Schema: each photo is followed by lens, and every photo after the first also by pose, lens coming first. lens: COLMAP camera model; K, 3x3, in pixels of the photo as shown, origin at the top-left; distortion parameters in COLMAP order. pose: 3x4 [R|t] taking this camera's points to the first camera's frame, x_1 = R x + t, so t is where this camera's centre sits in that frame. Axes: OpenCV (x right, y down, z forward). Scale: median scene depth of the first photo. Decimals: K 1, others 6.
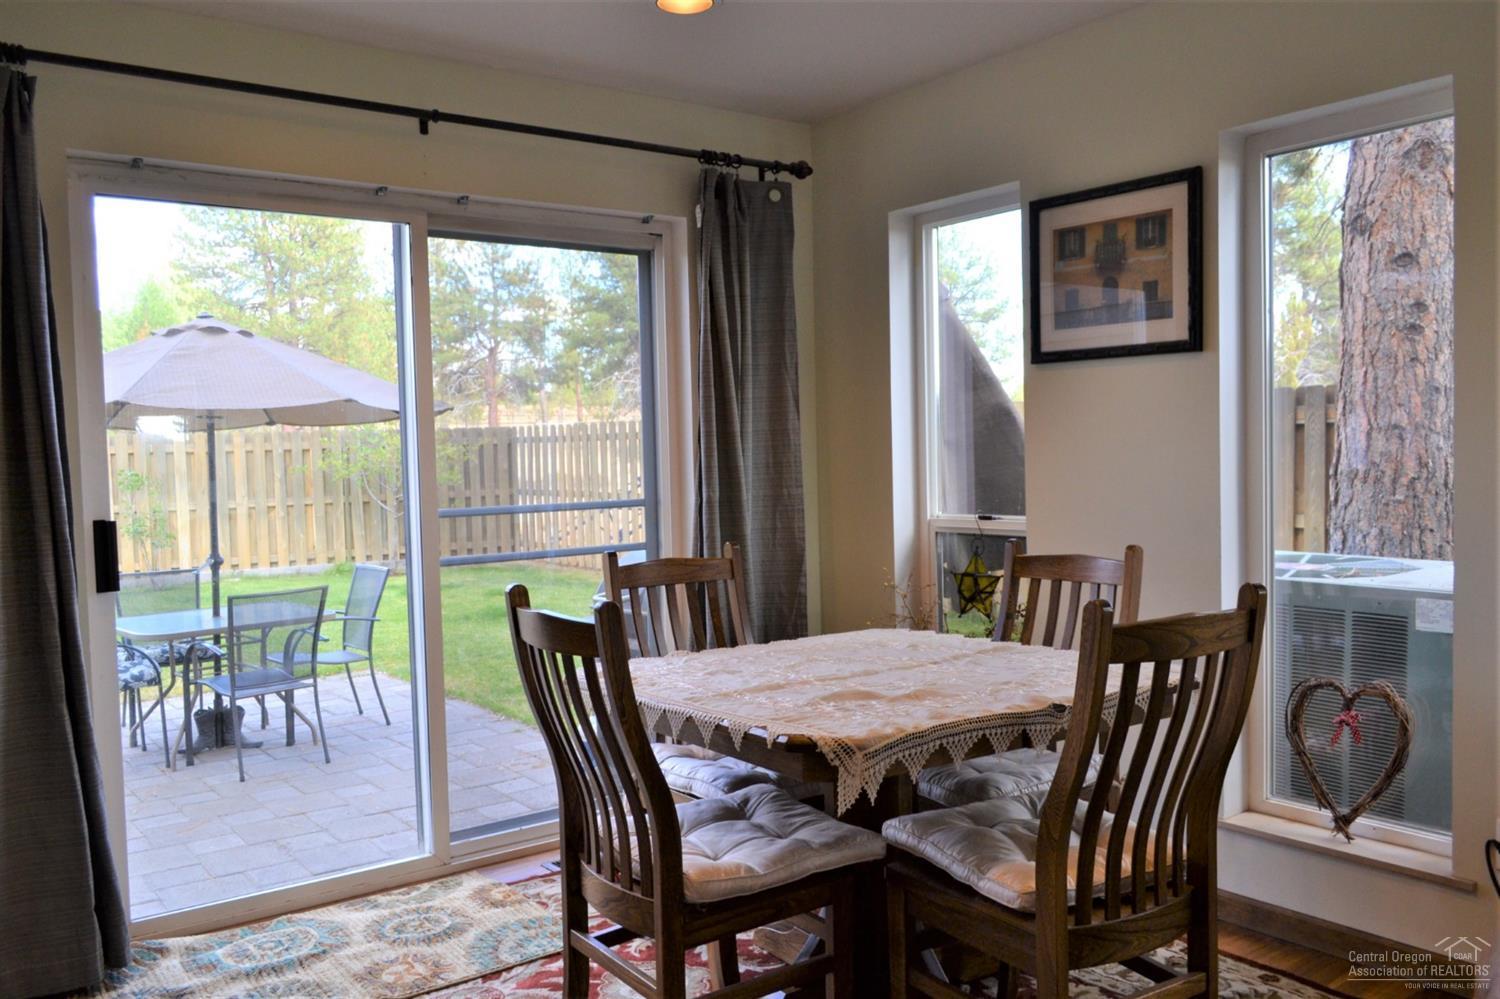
lens RADIAL K [[1206.6, 0, 750.0], [0, 1206.6, 499.5], [0, 0, 1]] dist [0.001083, 0.000459]
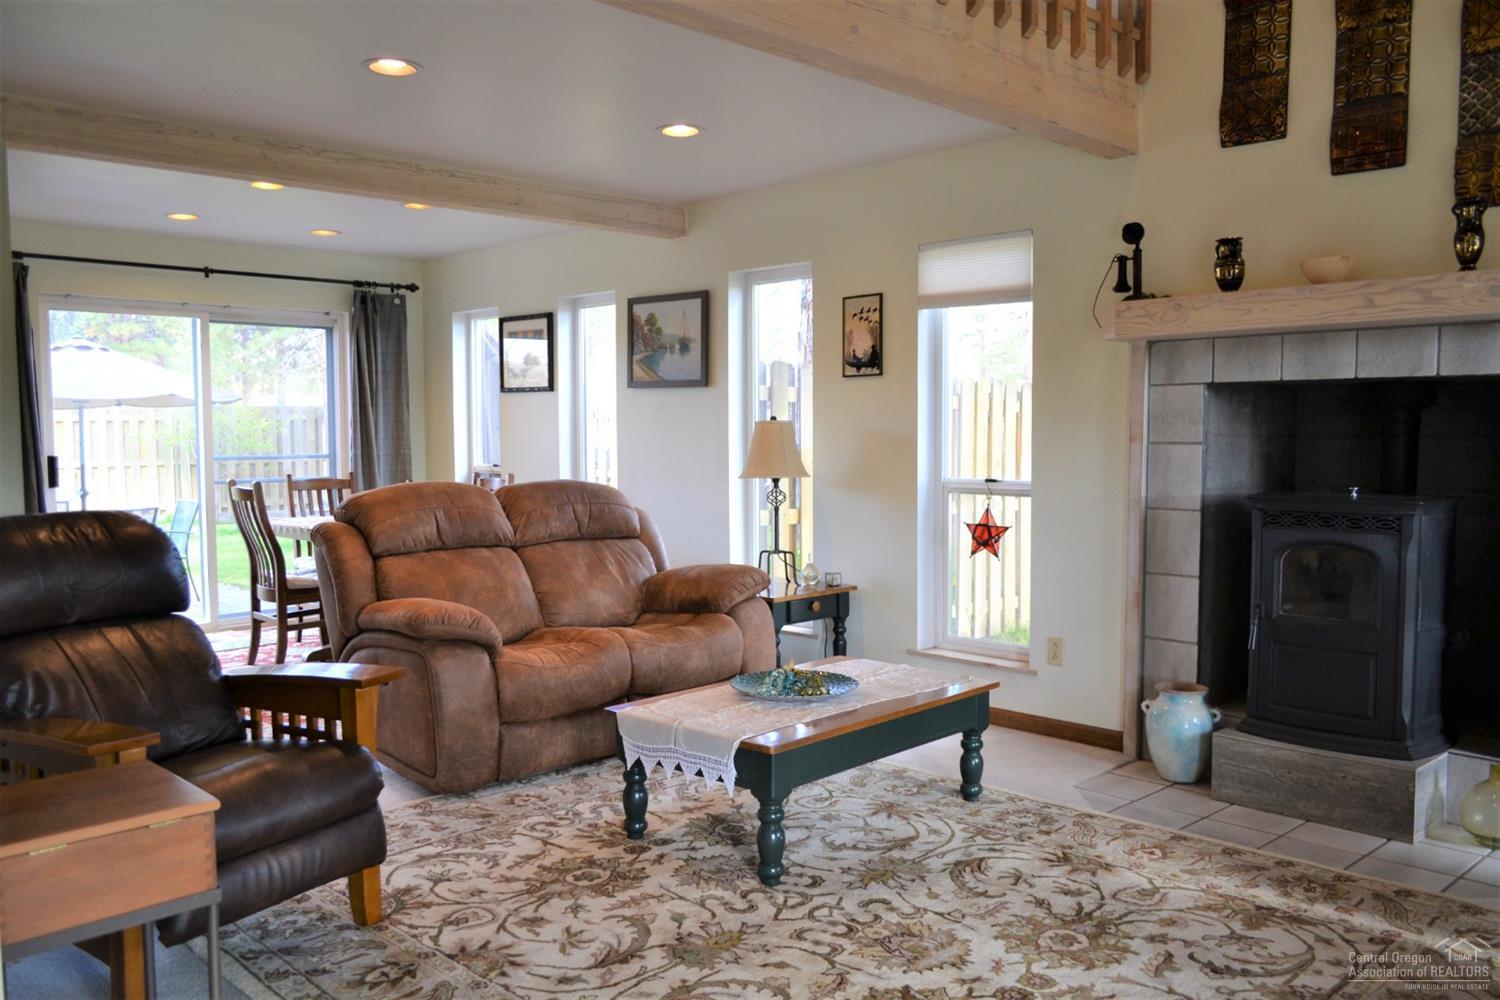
lens RADIAL K [[1206.6, 0, 750.0], [0, 1206.6, 500.0], [0, 0, 1]] dist [0.001083, 0.000459]
pose [[0.993031, 0.013110, 0.117125, 0.378047], [-0.015172, 0.999745, 0.016736, 0.032511], [-0.116876, -0.018396, 0.992976, -1.064998]]
